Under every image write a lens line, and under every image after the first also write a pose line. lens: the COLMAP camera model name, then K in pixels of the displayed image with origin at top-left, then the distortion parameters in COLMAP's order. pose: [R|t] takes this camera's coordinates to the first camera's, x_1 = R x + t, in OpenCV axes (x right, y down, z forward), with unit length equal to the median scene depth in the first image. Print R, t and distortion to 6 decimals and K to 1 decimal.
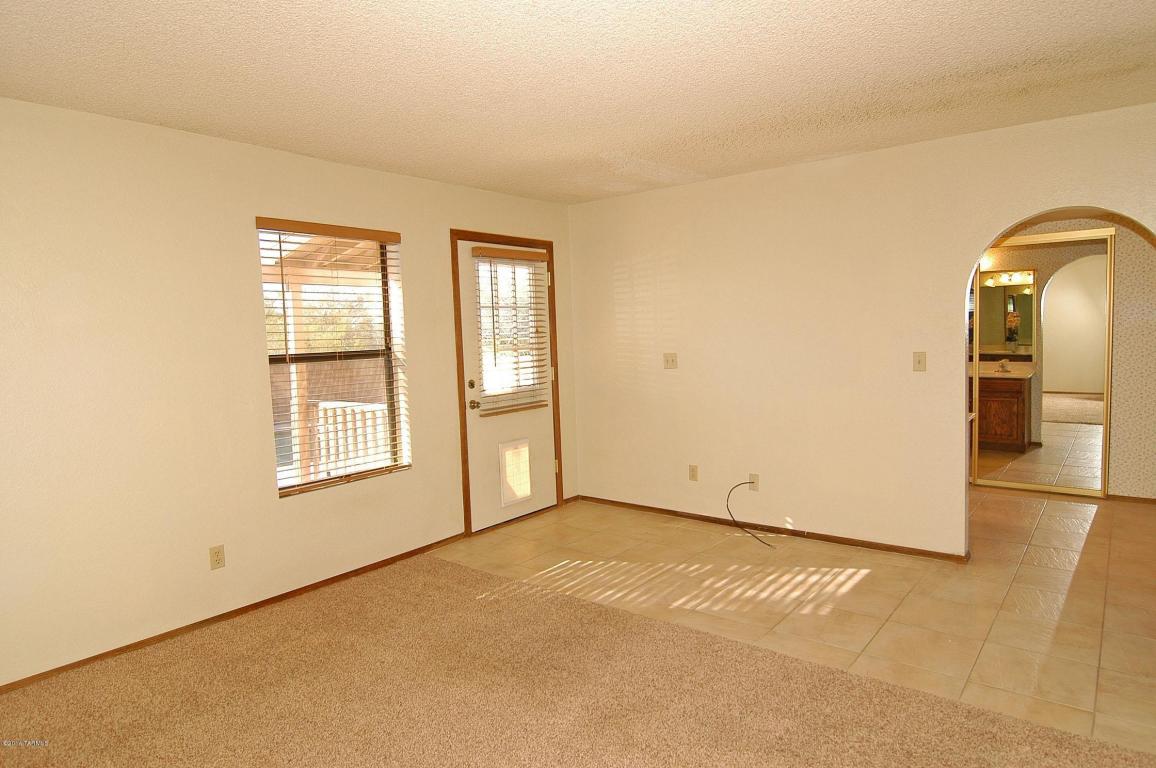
lens RADIAL K [[691.7, 0, 579.4], [0, 691.7, 385.8], [0, 0, 1]] dist [-0.004915, -0.000861]
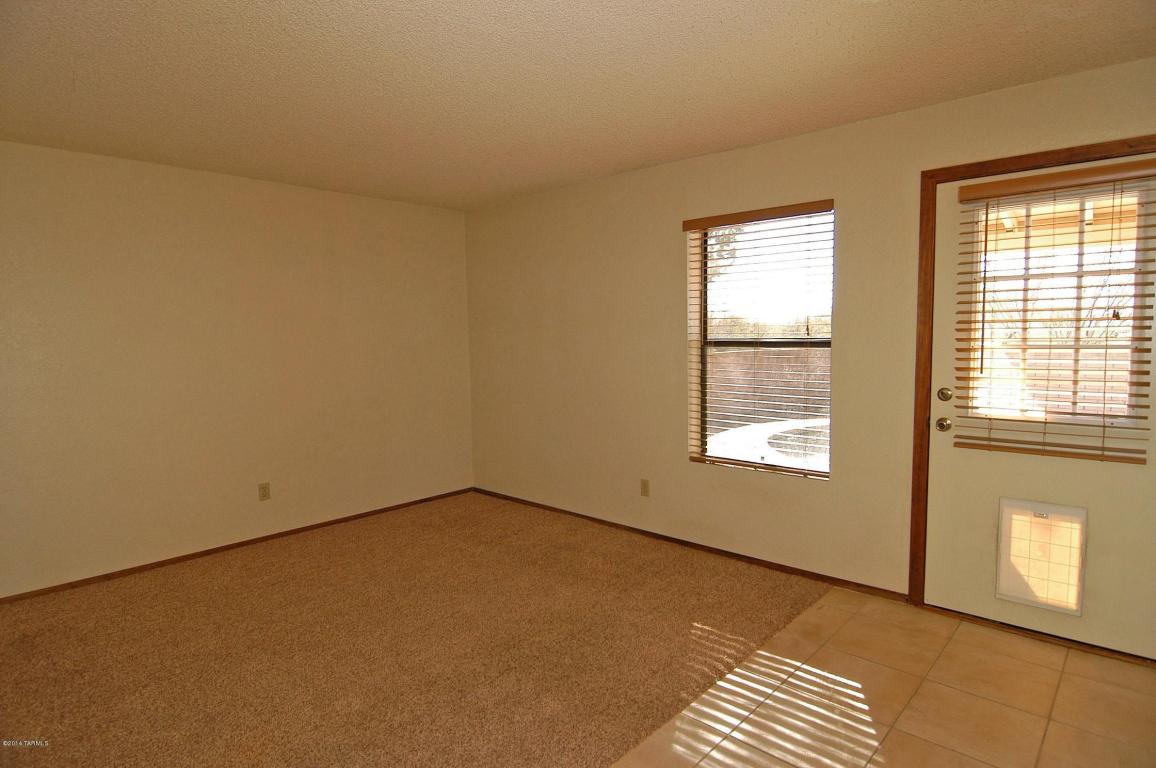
lens RADIAL K [[622.9, 0, 579.9], [0, 622.9, 380.6], [0, 0, 1]] dist [-0.008006, -0.008779]
pose [[-0.076612, 0.115290, -0.990373, 0.475122], [-0.059018, 0.991026, 0.119932, -0.068065], [0.995313, 0.067638, -0.069120, 0.684678]]
